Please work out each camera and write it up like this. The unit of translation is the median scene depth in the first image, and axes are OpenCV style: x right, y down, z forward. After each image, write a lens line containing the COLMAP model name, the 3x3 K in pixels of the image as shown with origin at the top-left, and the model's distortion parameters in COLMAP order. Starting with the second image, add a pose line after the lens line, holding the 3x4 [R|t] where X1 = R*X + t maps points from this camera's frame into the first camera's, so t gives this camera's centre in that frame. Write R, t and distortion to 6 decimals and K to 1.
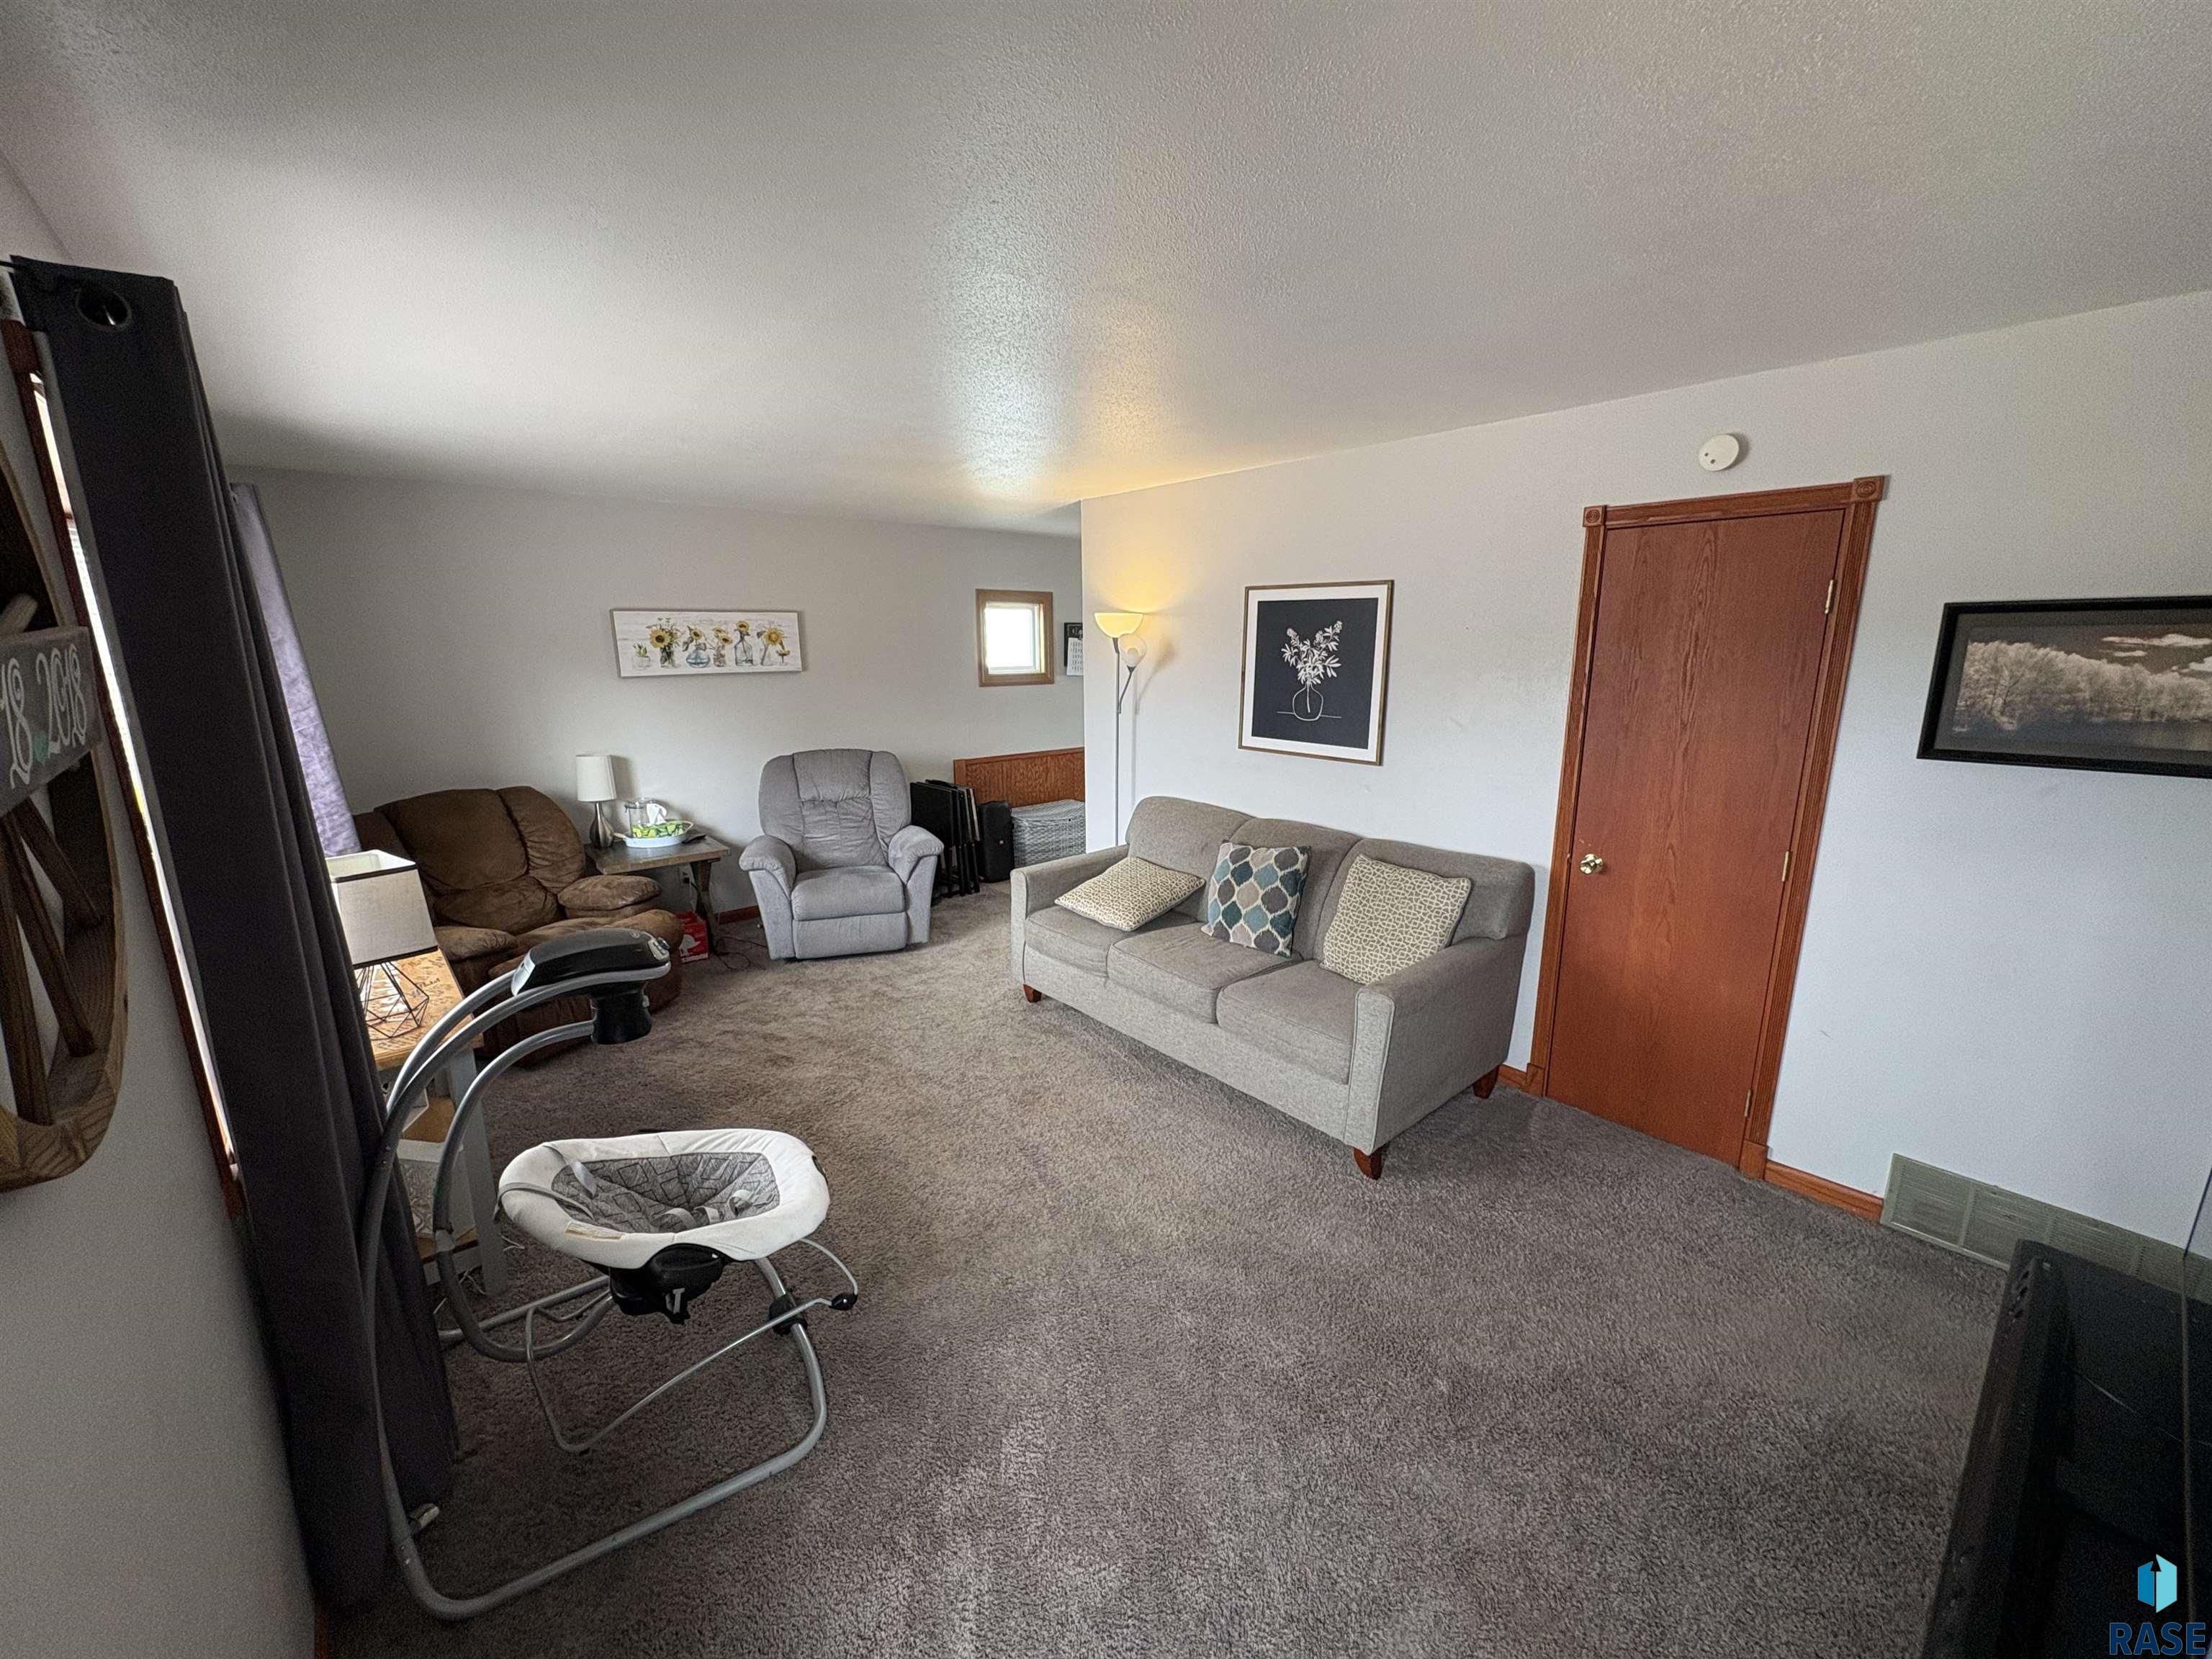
lens RADIAL K [[882.2, 0, 1110.1], [0, 882.2, 824.7], [0, 0, 1]] dist [0.000486, 0.000736]
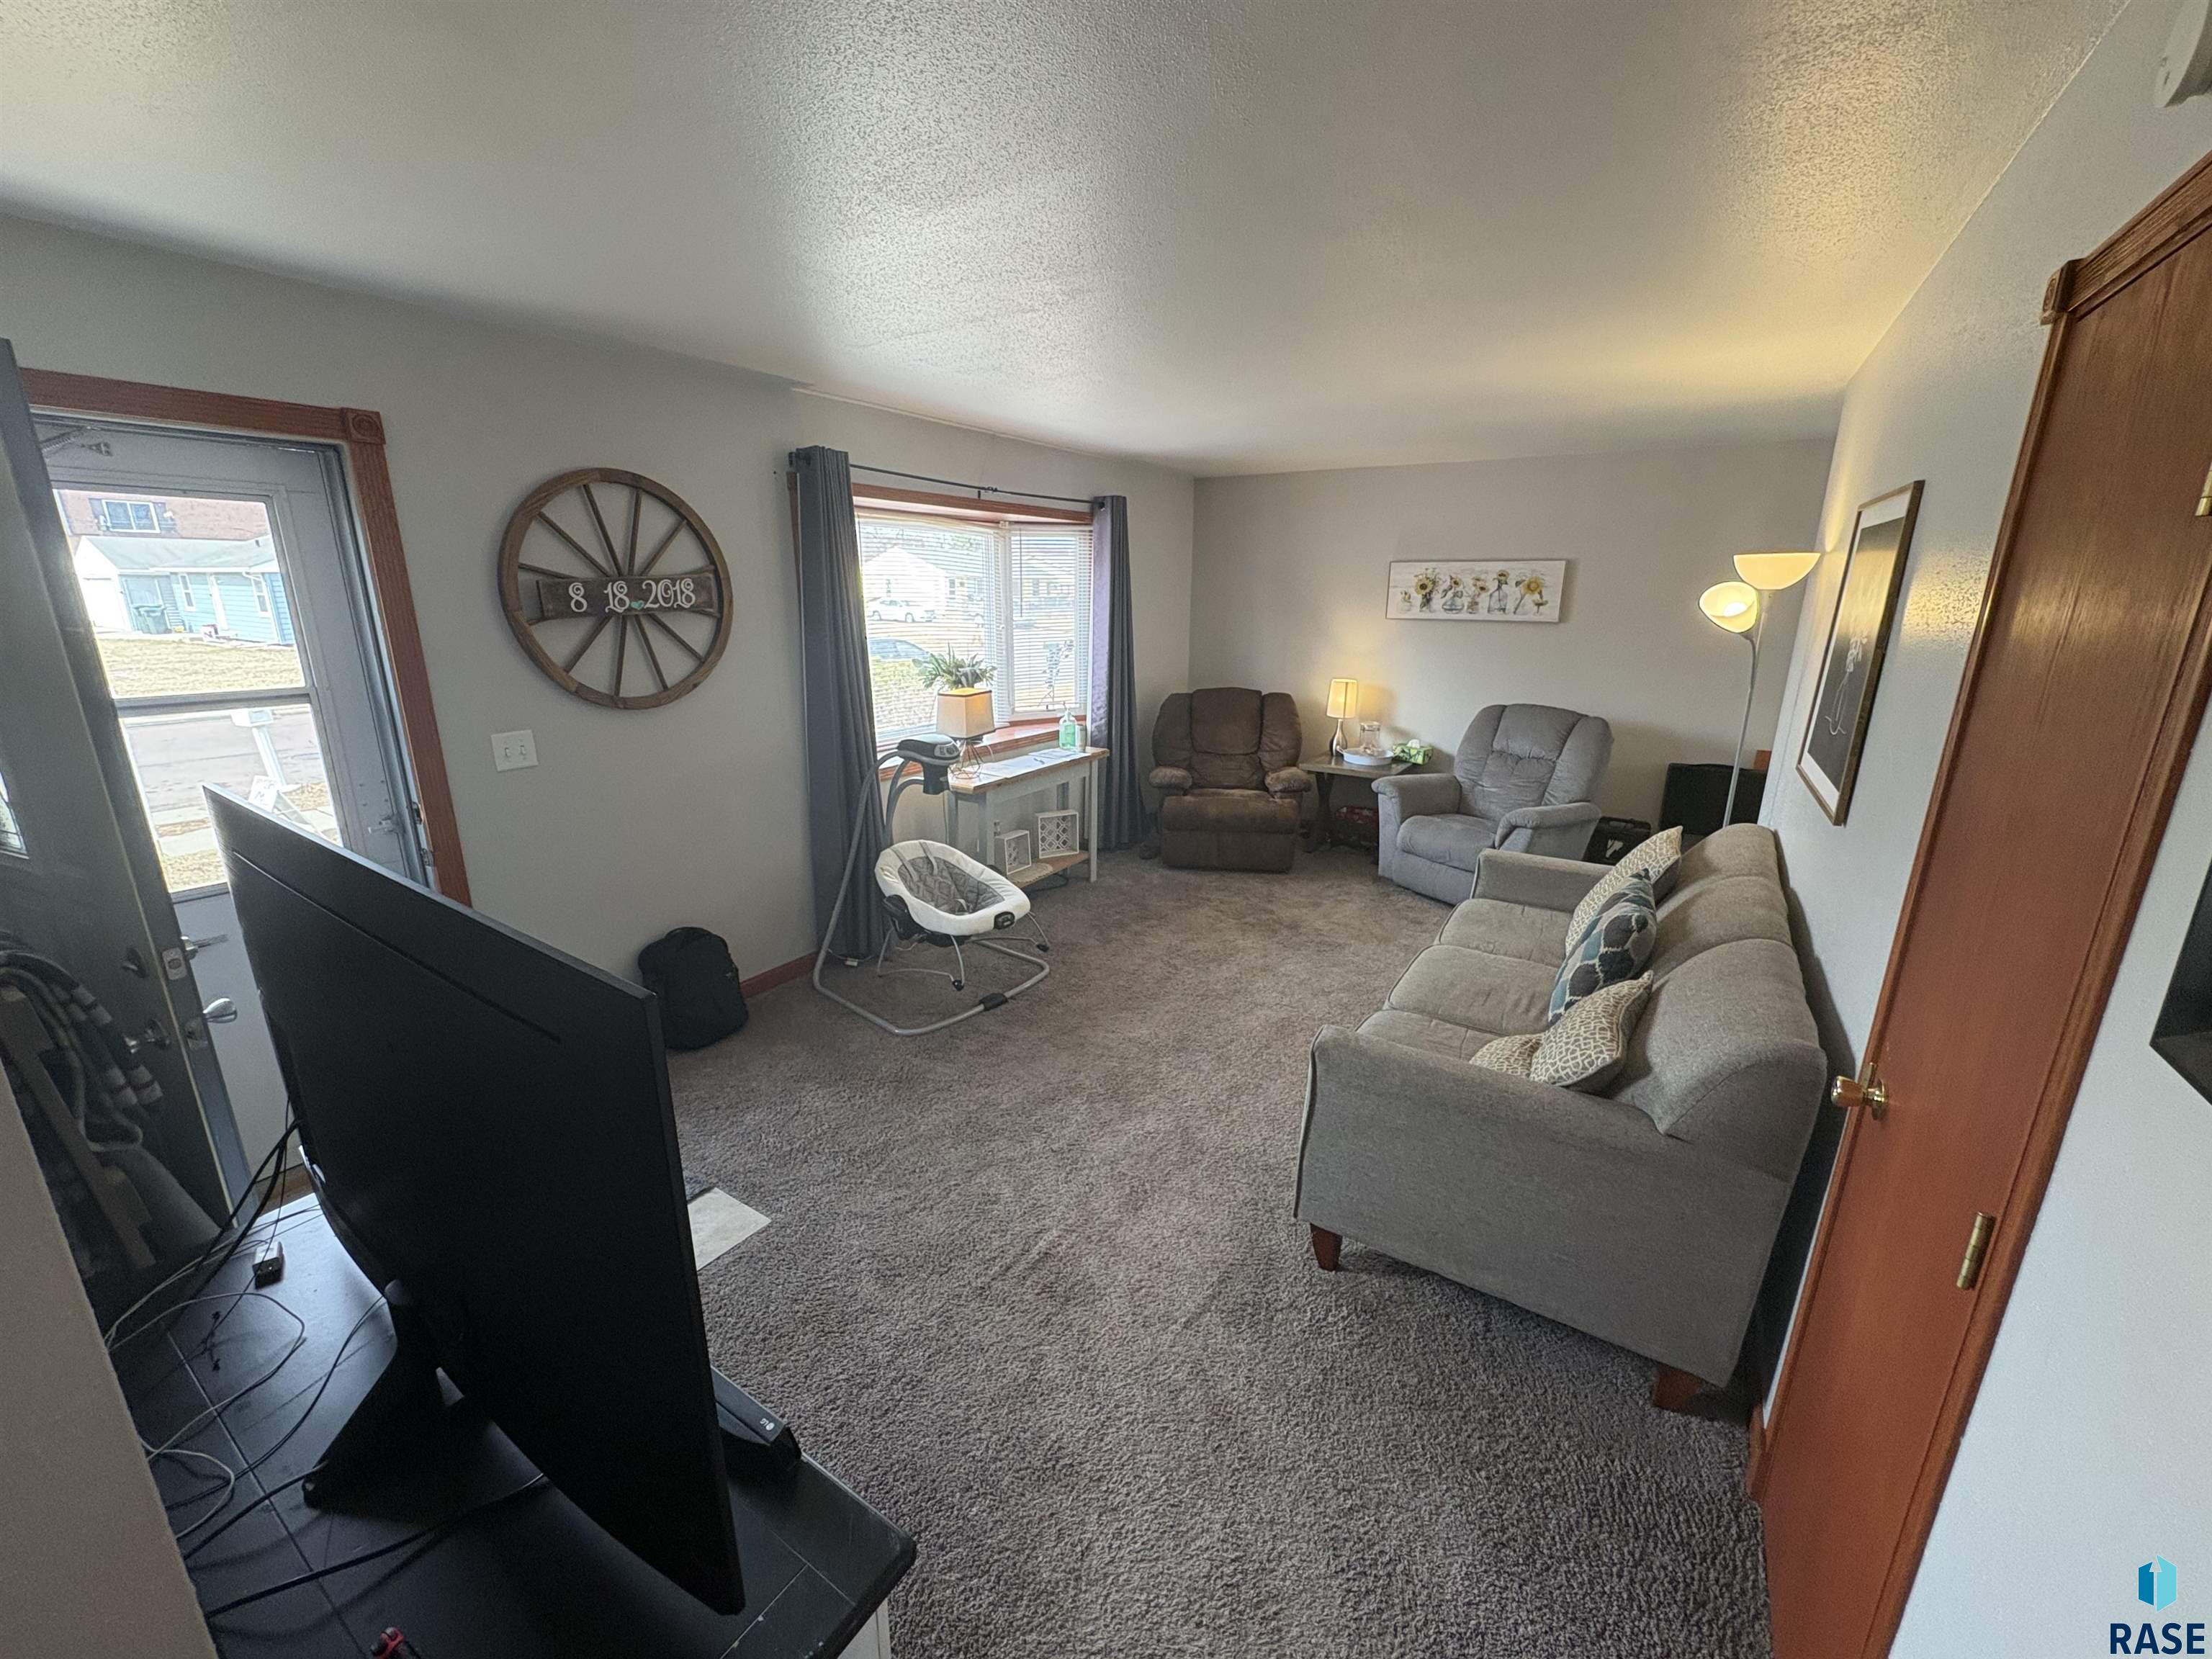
lens RADIAL K [[882.2, 0, 1098.6], [0, 882.2, 824.0], [0, 0, 1]] dist [0.000486, 0.000736]
pose [[0.318190, 0.255205, -0.913031, 0.456199], [-0.211582, 0.957910, 0.194013, -0.047087], [0.924115, 0.131448, 0.358794, 0.235004]]
